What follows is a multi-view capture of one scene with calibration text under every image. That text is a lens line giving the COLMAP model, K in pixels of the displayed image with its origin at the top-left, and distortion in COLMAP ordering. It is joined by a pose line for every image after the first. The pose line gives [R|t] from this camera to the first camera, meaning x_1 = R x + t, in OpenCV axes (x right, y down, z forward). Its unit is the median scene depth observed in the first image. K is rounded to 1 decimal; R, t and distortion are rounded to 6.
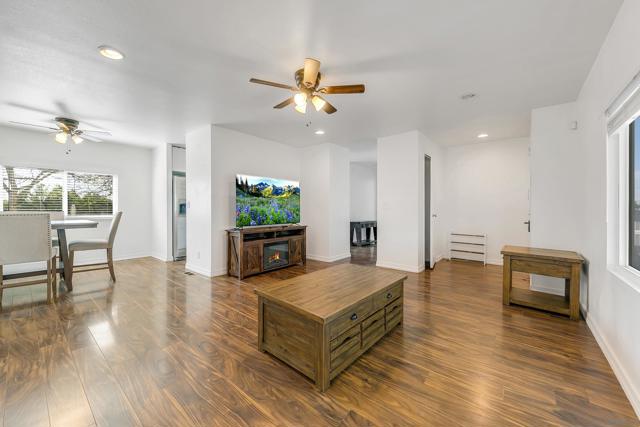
lens RADIAL K [[249.4, 0, 317.3], [0, 249.4, 208.9], [0, 0, 1]] dist [-0.002000, -0.000261]
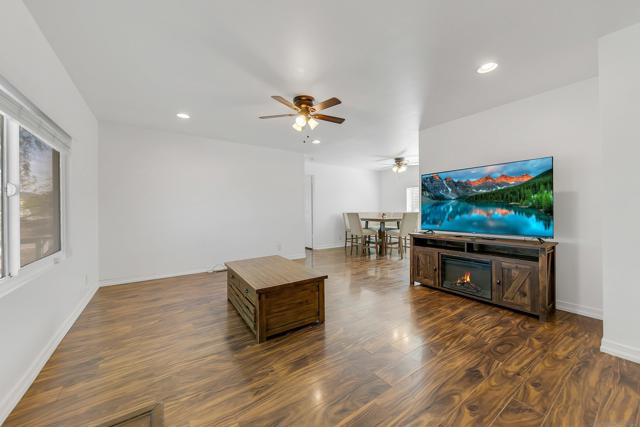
lens RADIAL K [[233.8, 0, 316.9], [0, 233.8, 210.8], [0, 0, 1]] dist [-0.000049, -0.000003]
pose [[-0.261293, 0.005659, -0.965243, 1.013305], [-0.001283, 0.999980, 0.006210, -0.008283], [0.965259, 0.002861, -0.261280, 1.326953]]
